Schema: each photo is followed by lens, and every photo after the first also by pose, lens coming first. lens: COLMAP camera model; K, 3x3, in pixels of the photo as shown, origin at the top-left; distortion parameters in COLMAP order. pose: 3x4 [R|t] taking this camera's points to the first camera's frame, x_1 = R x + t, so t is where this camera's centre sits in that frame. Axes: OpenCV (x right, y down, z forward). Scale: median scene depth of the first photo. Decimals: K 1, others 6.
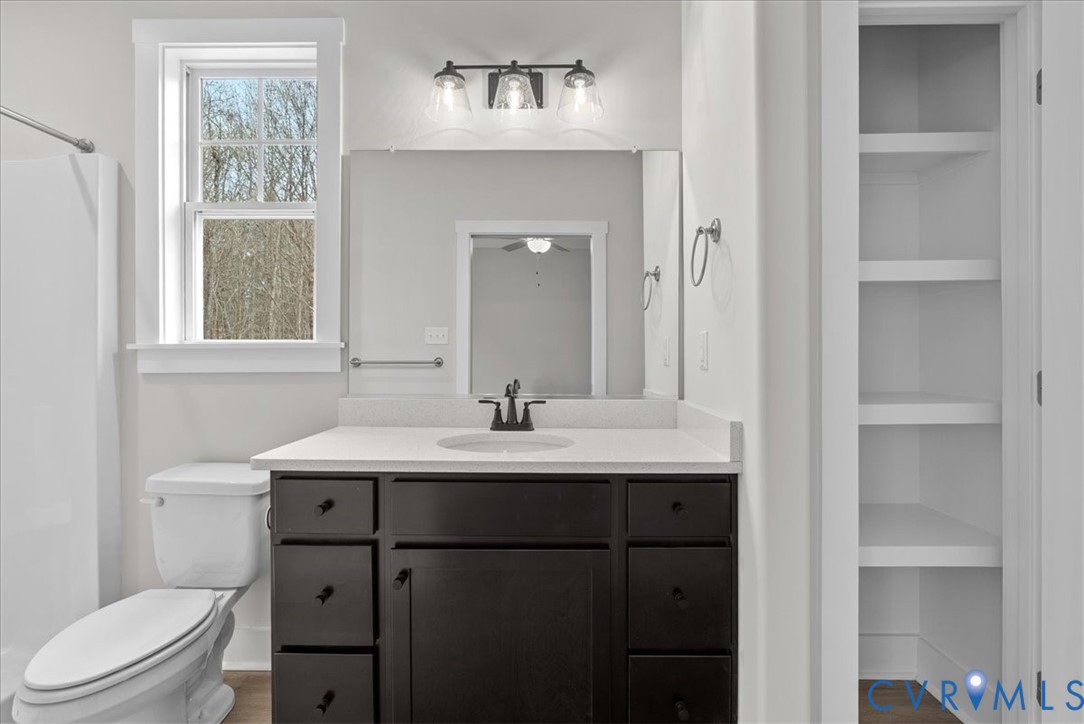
lens RADIAL K [[482.7, 0, 541.0], [0, 482.7, 352.0], [0, 0, 1]] dist [0.004623, 0.002053]
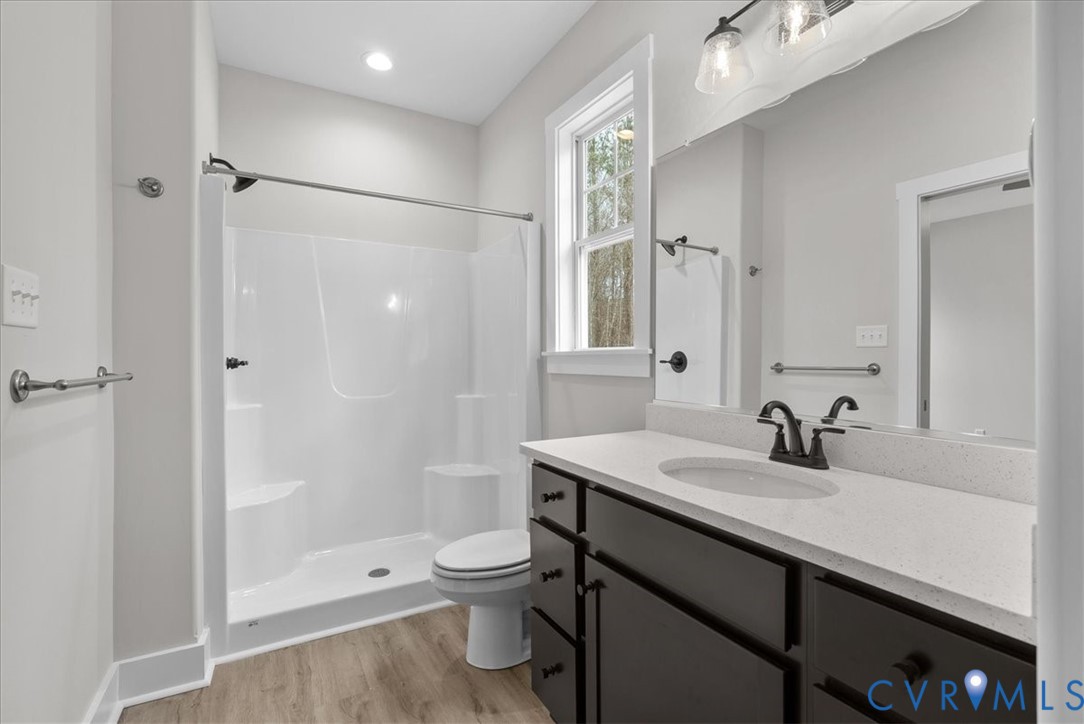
lens RADIAL K [[482.7, 0, 538.8], [0, 482.7, 349.9], [0, 0, 1]] dist [0.004623, 0.002053]
pose [[0.556838, -0.013311, -0.830514, 0.290653], [0.003813, 0.999902, -0.013469, -0.003777], [0.830612, 0.004333, 0.556834, 0.220865]]
